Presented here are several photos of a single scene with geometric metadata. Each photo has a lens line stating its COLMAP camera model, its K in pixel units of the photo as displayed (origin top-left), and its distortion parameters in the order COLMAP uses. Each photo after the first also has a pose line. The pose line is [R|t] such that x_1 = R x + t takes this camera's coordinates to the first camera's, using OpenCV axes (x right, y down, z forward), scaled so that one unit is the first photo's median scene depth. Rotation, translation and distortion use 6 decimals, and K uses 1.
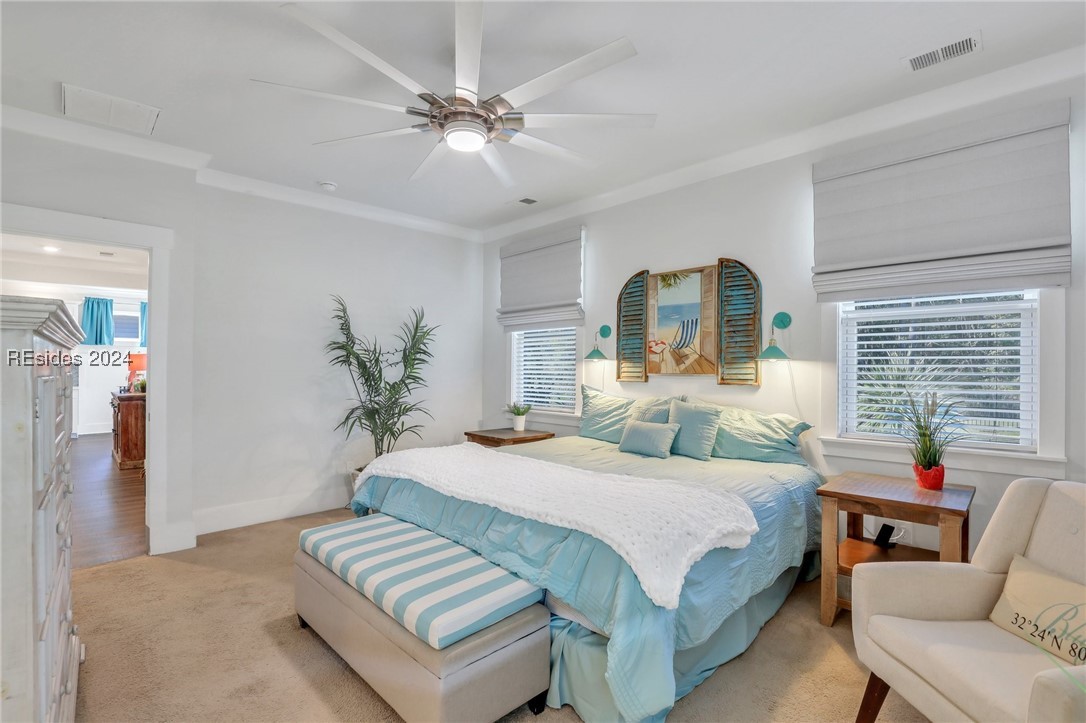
lens RADIAL K [[500.8, 0, 548.3], [0, 500.8, 364.6], [0, 0, 1]] dist [-0.038896, 0.009160]
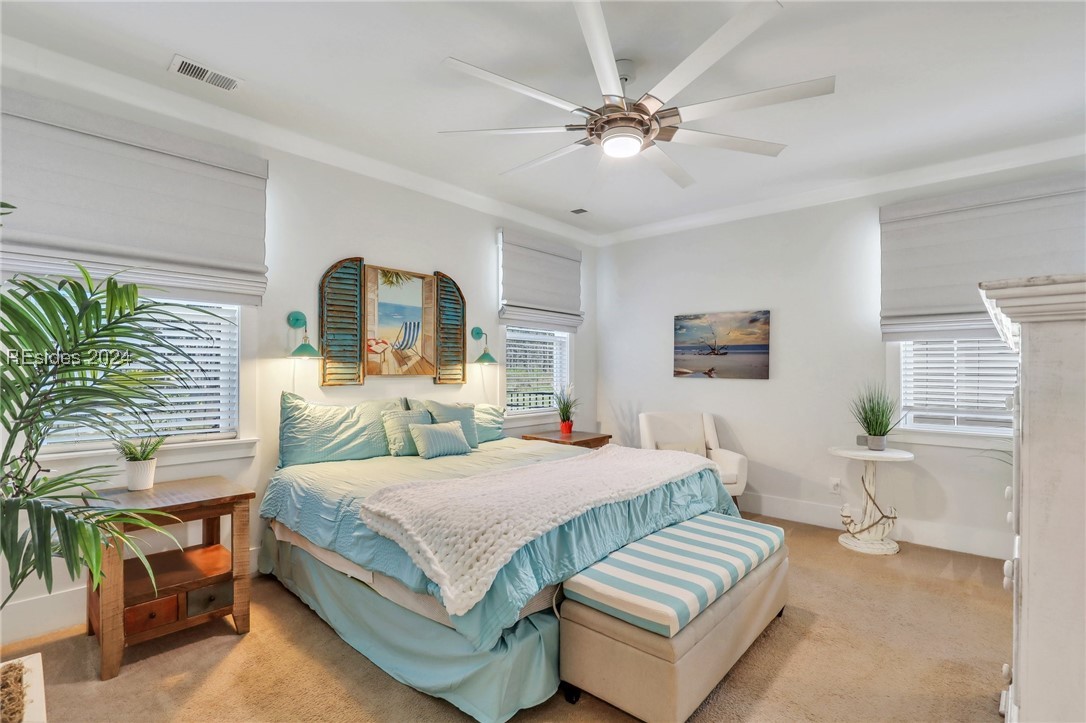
lens RADIAL K [[500.8, 0, 548.3], [0, 500.8, 364.6], [0, 0, 1]] dist [-0.038896, 0.009160]
pose [[-0.062637, 0.008349, 0.998001, -0.739514], [-0.010466, 0.999905, -0.009021, 0.003552], [-0.997981, -0.011010, -0.062544, 0.768407]]
